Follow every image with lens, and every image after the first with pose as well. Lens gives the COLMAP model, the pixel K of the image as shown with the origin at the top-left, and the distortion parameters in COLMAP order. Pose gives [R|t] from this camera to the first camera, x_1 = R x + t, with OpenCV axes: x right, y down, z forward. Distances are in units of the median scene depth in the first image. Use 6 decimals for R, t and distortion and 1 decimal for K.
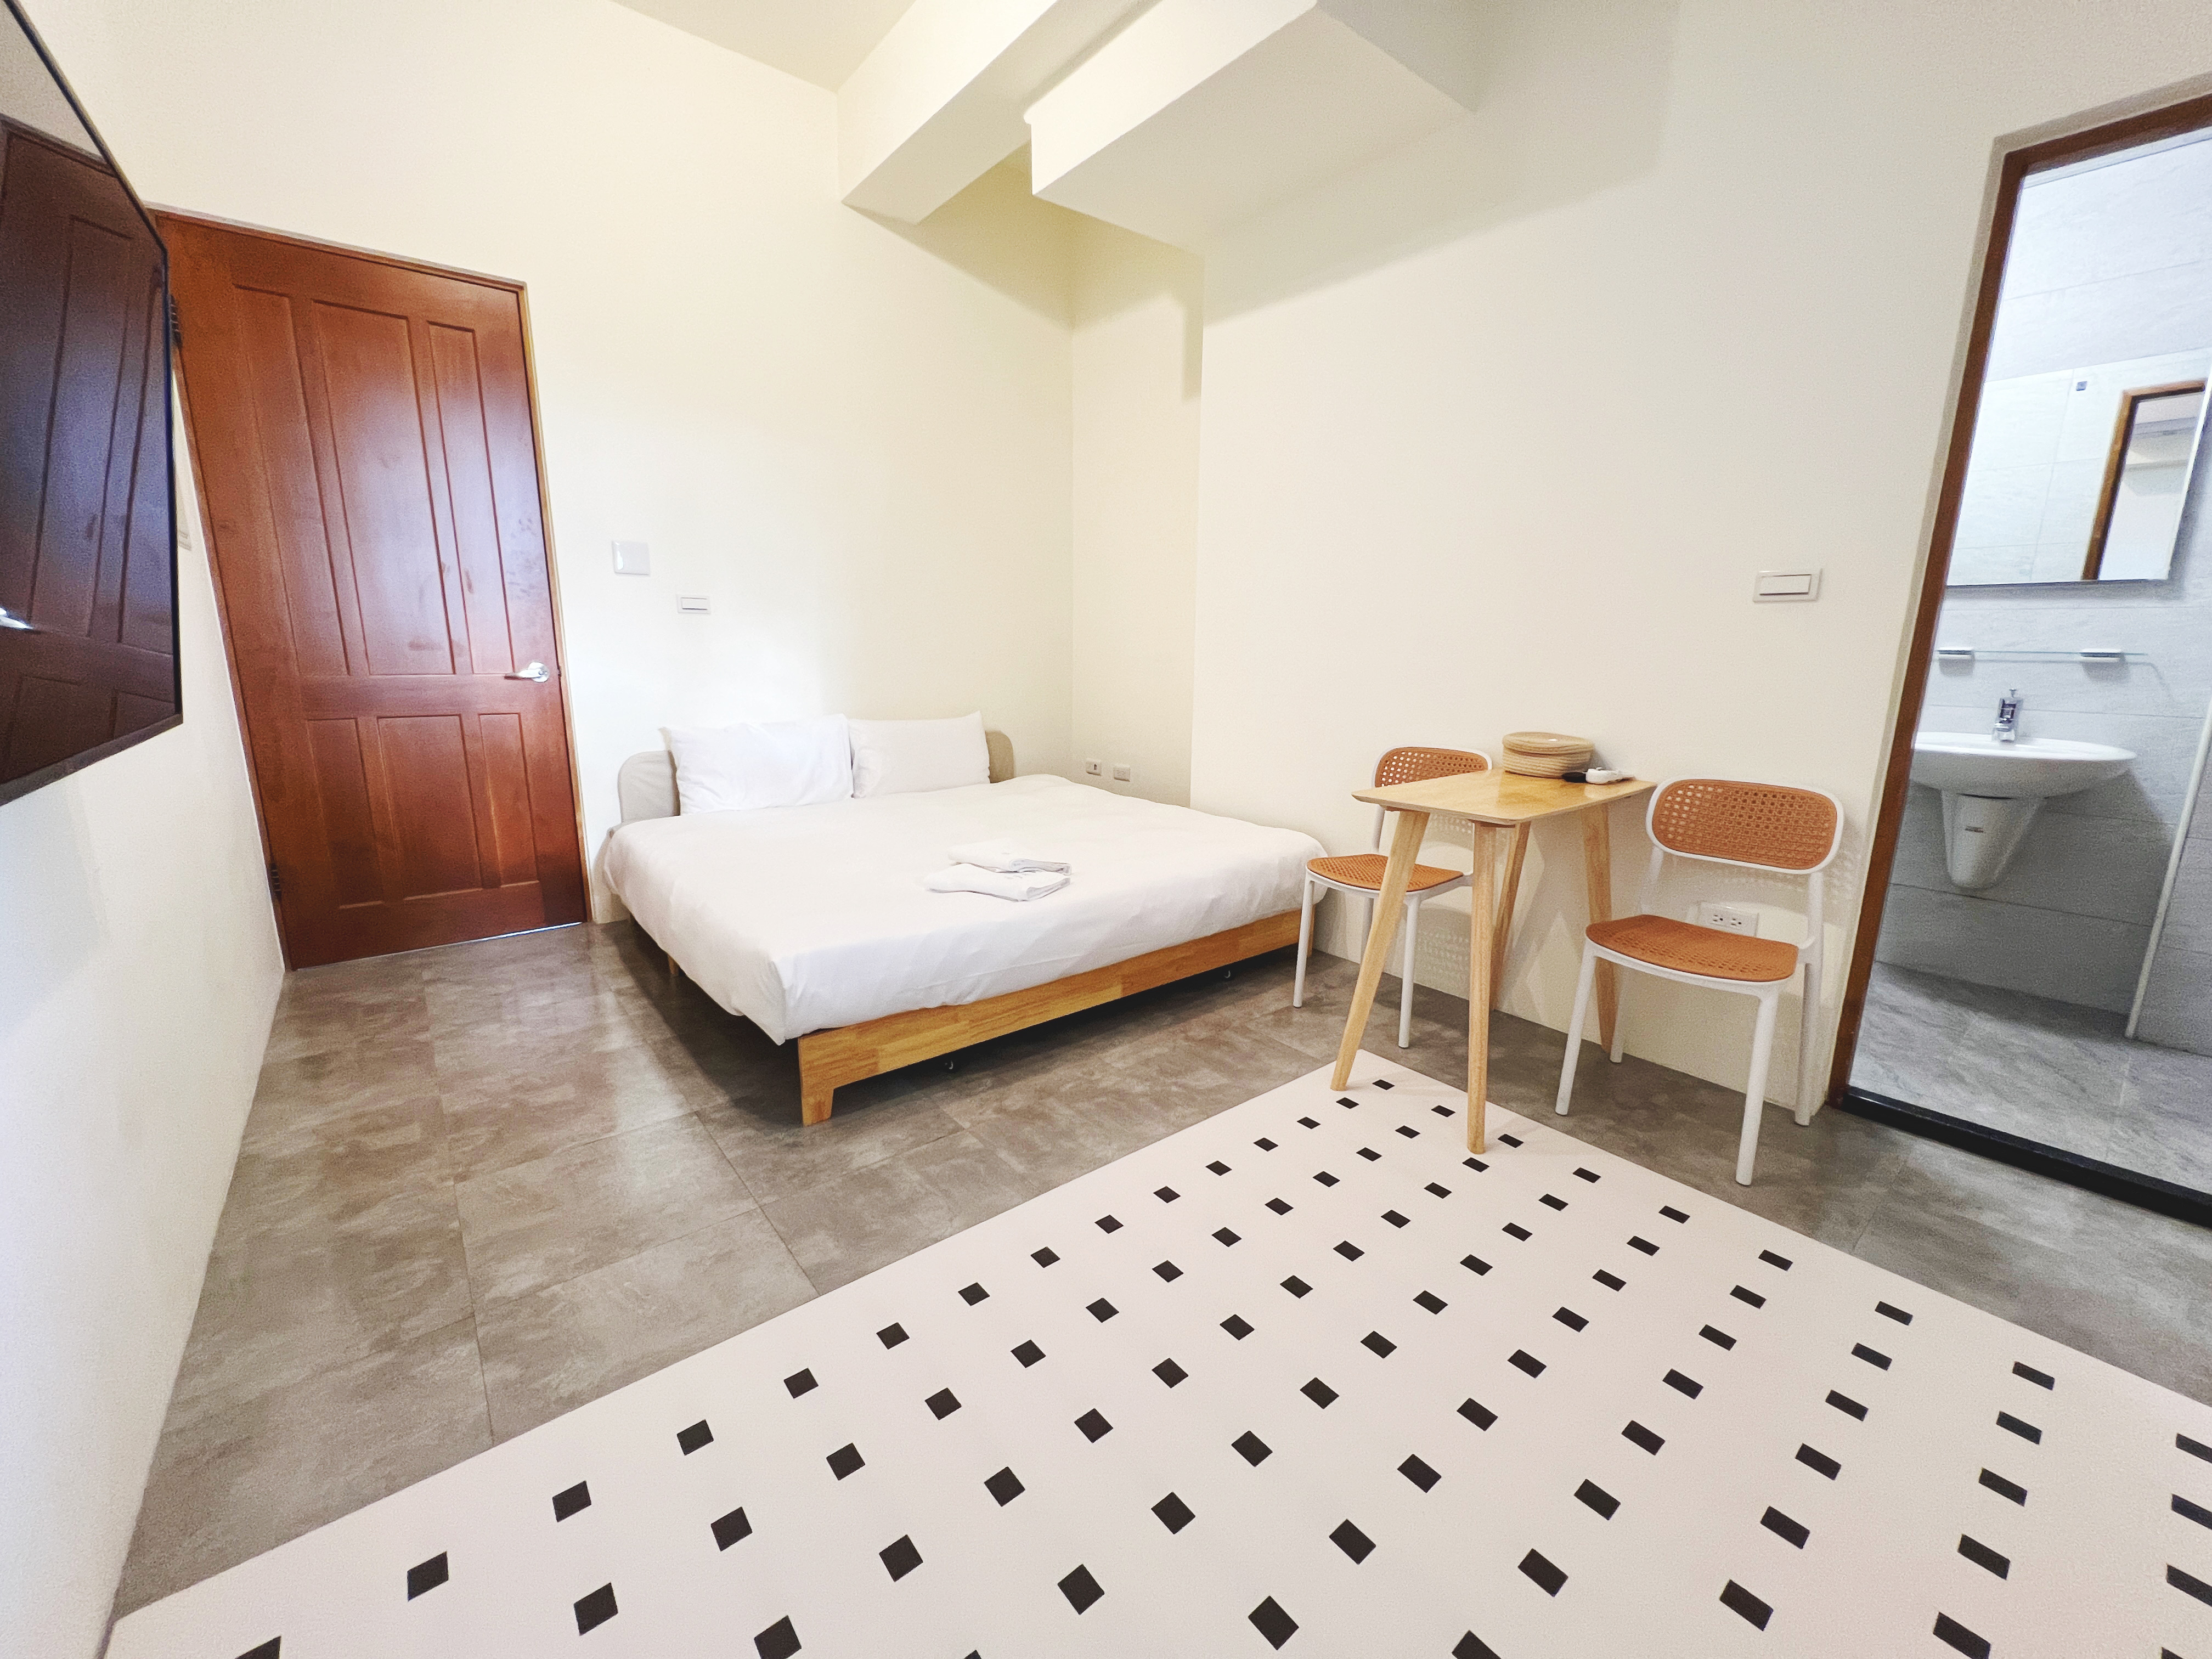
lens RADIAL K [[886.7, 0, 1107.4], [0, 886.7, 819.6], [0, 0, 1]] dist [-0.000786, -0.000026]
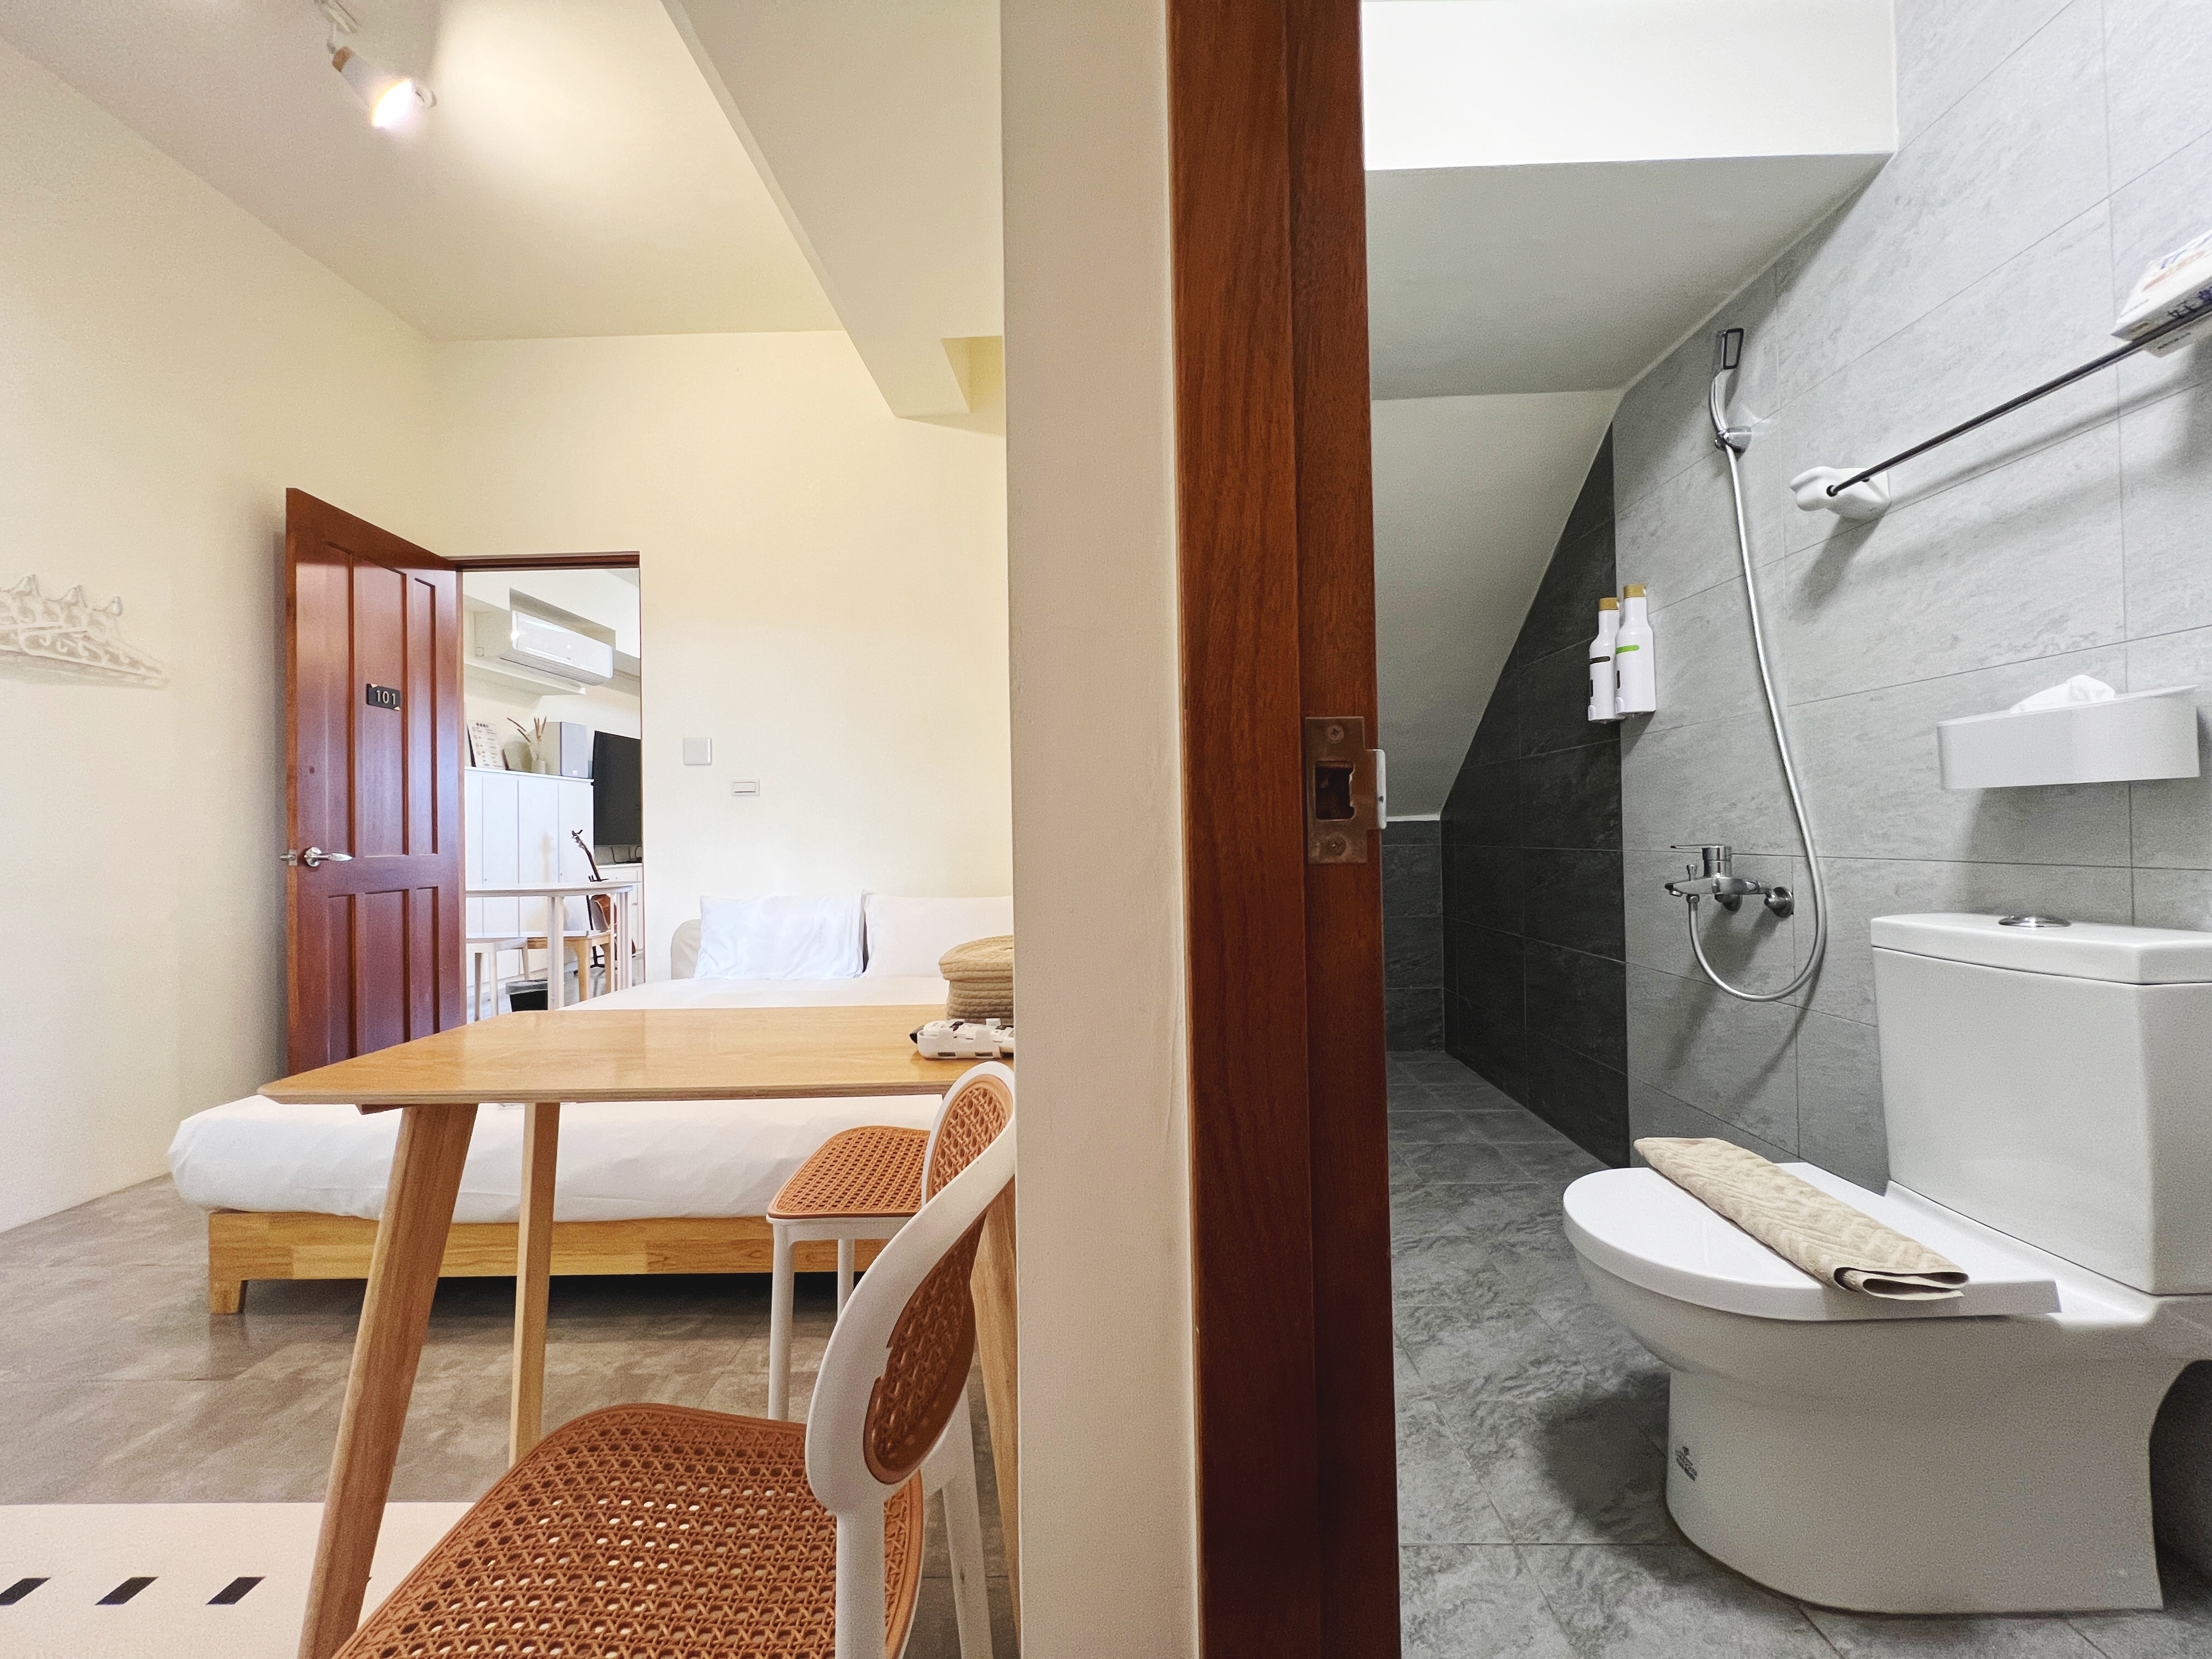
lens RADIAL K [[891.1, 0, 1104.0], [0, 891.1, 834.9], [0, 0, 1]] dist [0.003285, 0.000003]
pose [[0.771425, -0.023020, -0.635903, 0.941345], [-0.103733, 0.981428, -0.161367, -0.087531], [0.627808, 0.190447, 0.754710, 0.748259]]
